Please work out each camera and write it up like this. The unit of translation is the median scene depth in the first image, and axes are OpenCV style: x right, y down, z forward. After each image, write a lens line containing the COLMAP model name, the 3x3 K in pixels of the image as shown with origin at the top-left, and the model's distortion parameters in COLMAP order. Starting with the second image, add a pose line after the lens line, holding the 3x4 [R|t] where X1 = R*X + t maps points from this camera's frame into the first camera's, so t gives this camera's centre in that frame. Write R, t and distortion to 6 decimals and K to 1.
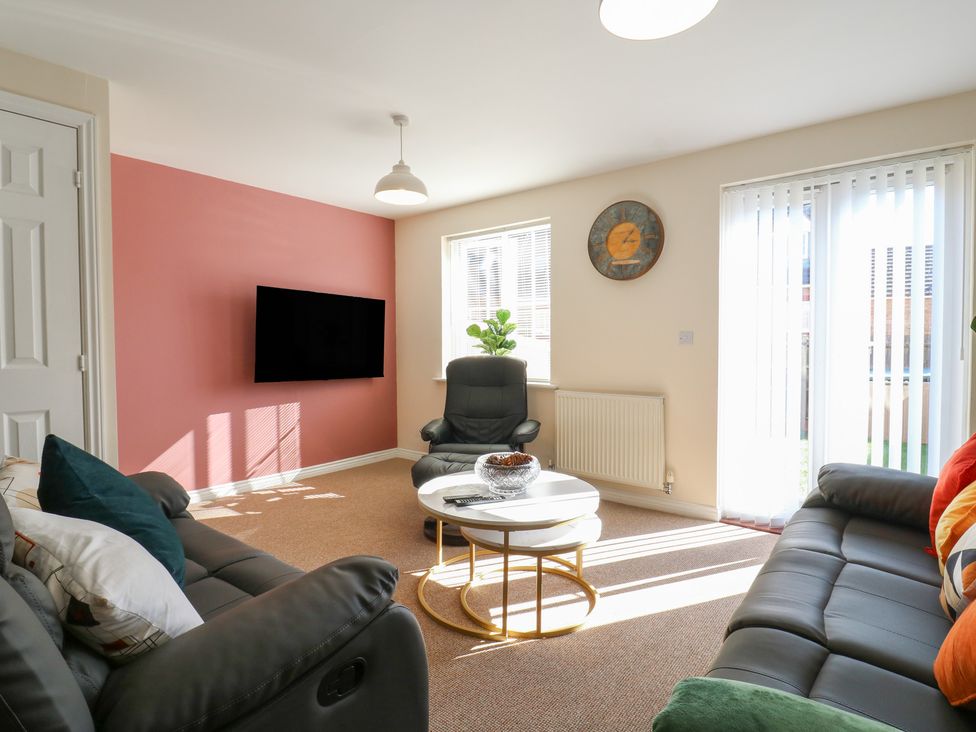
lens RADIAL K [[522.0, 0, 502.6], [0, 522.0, 361.0], [0, 0, 1]] dist [0.002522, -0.014127]
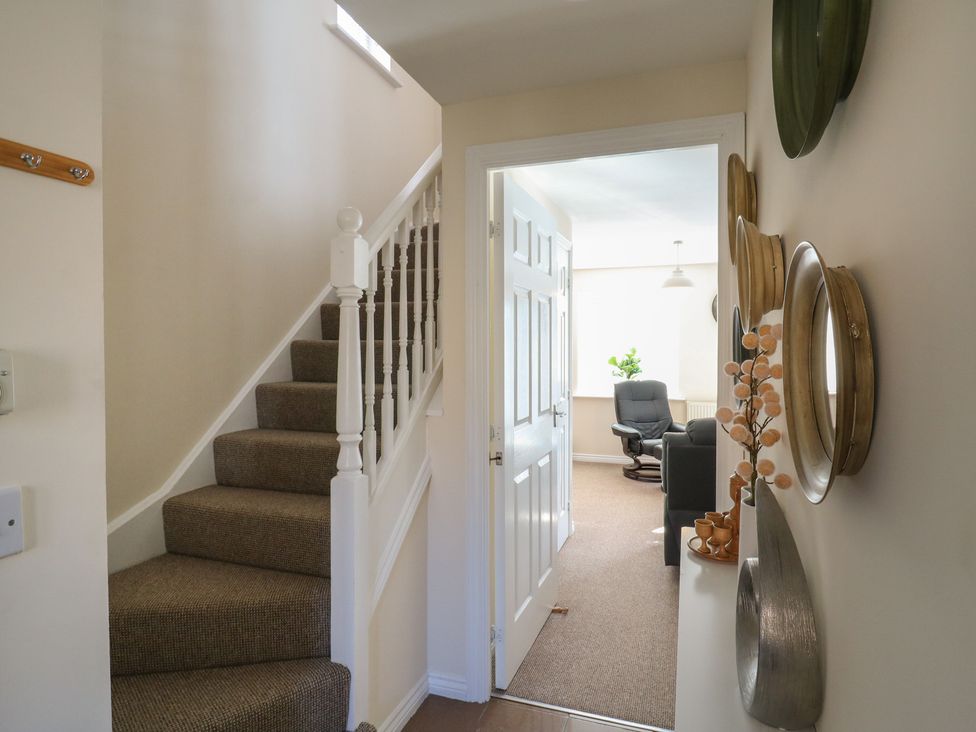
lens RADIAL K [[564.8, 0, 490.4], [0, 564.8, 361.0], [0, 0, 1]] dist [-0.001251, -0.001565]
pose [[0.953440, -0.006941, 0.301503, -0.941791], [0.010504, 0.999893, -0.010197, -0.052131], [-0.301400, 0.012889, 0.953411, -0.391028]]
